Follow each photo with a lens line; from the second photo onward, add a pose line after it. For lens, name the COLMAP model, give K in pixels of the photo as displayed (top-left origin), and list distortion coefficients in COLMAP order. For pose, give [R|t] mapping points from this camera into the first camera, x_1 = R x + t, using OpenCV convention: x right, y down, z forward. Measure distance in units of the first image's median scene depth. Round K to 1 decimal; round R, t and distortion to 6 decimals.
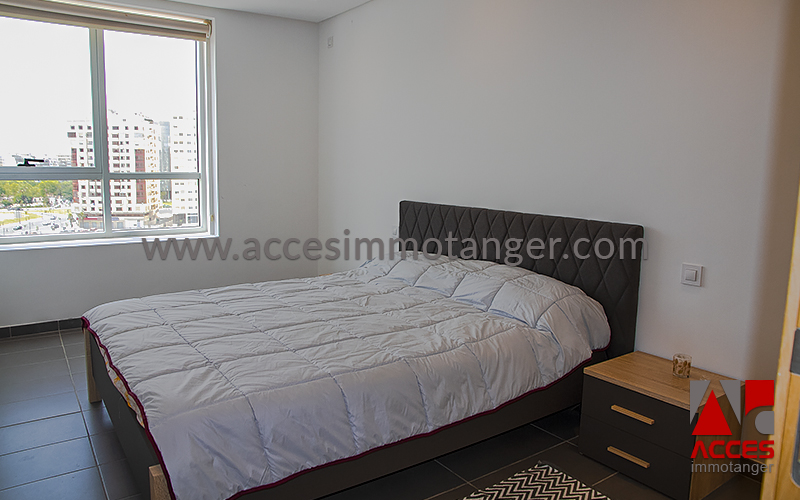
lens RADIAL K [[543.3, 0, 400.7], [0, 543.3, 237.2], [0, 0, 1]] dist [-0.043754, -0.000076]
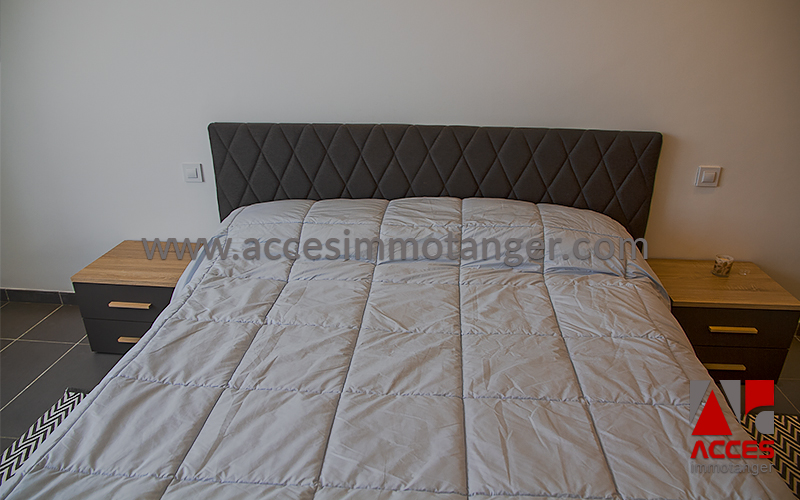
lens RADIAL K [[543.3, 0, 400.7], [0, 543.3, 237.2], [0, 0, 1]] dist [-0.043754, -0.000076]
pose [[0.638364, -0.304984, 0.706737, -0.535953], [0.105879, 0.944220, 0.311831, -0.184431], [-0.762418, -0.124234, 0.635047, 0.737722]]
